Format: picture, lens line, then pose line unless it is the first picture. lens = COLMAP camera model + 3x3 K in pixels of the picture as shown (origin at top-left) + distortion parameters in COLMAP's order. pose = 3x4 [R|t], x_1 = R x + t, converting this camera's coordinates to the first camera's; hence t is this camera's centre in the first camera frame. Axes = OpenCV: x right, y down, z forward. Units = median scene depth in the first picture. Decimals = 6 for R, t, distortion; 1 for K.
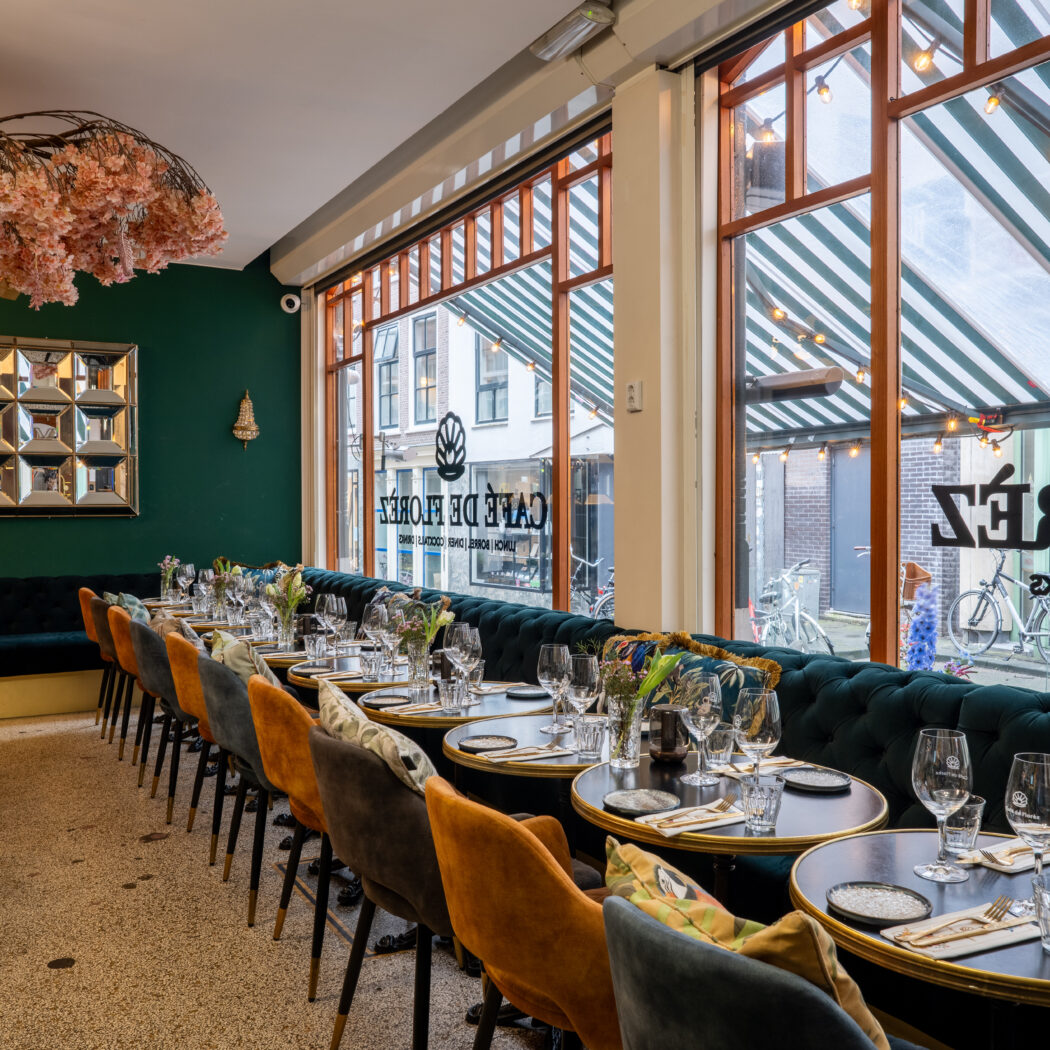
lens RADIAL K [[1091.4, 0, 521.9], [0, 1091.4, 523.8], [0, 0, 1]] dist [-0.004437, 0.000000]
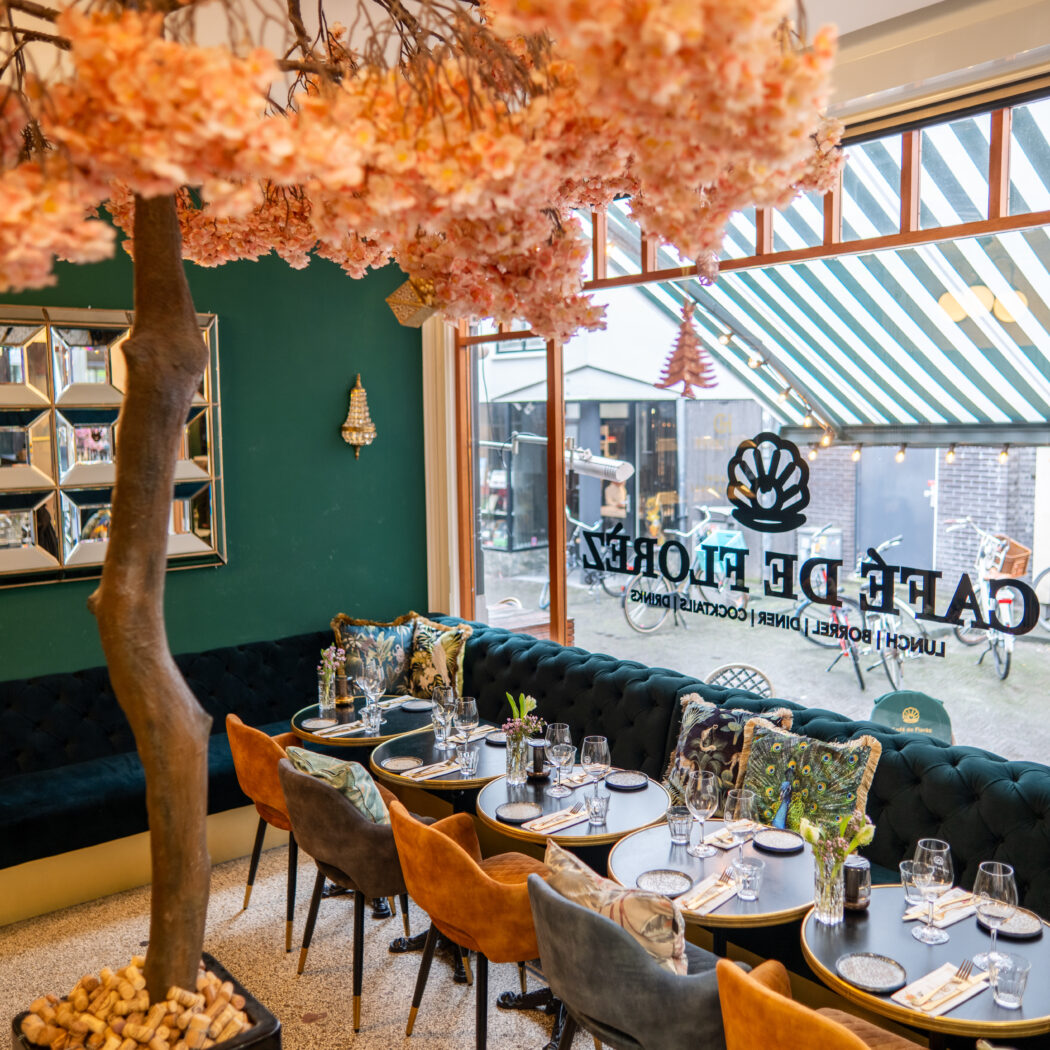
lens RADIAL K [[1091.4, 0, 527.5], [0, 1091.4, 524.7], [0, 0, 1]] dist [-0.004437, 0.000000]
pose [[0.984627, -0.030614, 0.171968, -0.331009], [0.015573, 0.995987, 0.088138, -0.106286], [-0.173976, -0.084105, 0.981152, 0.339291]]
